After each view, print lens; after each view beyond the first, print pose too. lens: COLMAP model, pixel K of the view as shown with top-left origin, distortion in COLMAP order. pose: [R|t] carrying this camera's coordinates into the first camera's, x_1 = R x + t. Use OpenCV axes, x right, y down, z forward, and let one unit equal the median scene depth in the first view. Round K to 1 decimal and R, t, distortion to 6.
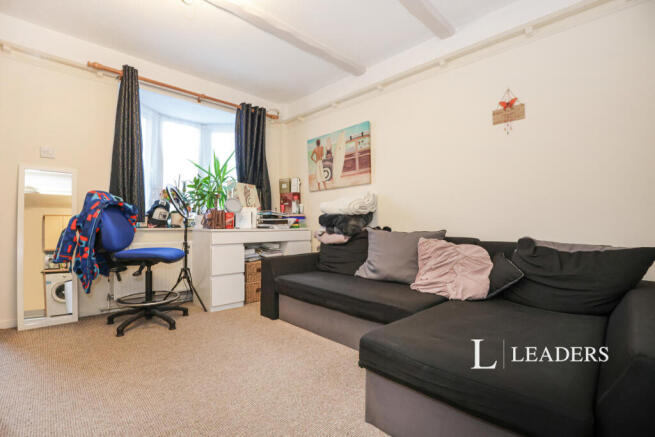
lens RADIAL K [[311.7, 0, 324.5], [0, 311.7, 222.9], [0, 0, 1]] dist [-0.004504, -0.000533]
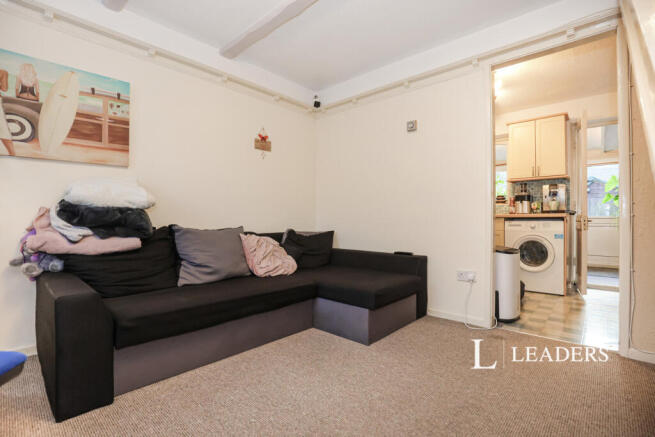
lens RADIAL K [[311.7, 0, 324.3], [0, 311.7, 217.9], [0, 0, 1]] dist [-0.004504, -0.000533]
pose [[-0.062745, 0.005844, 0.998012, -0.622041], [-0.001742, 0.999981, -0.005965, -0.002504], [-0.998028, -0.002113, -0.062734, 0.579601]]
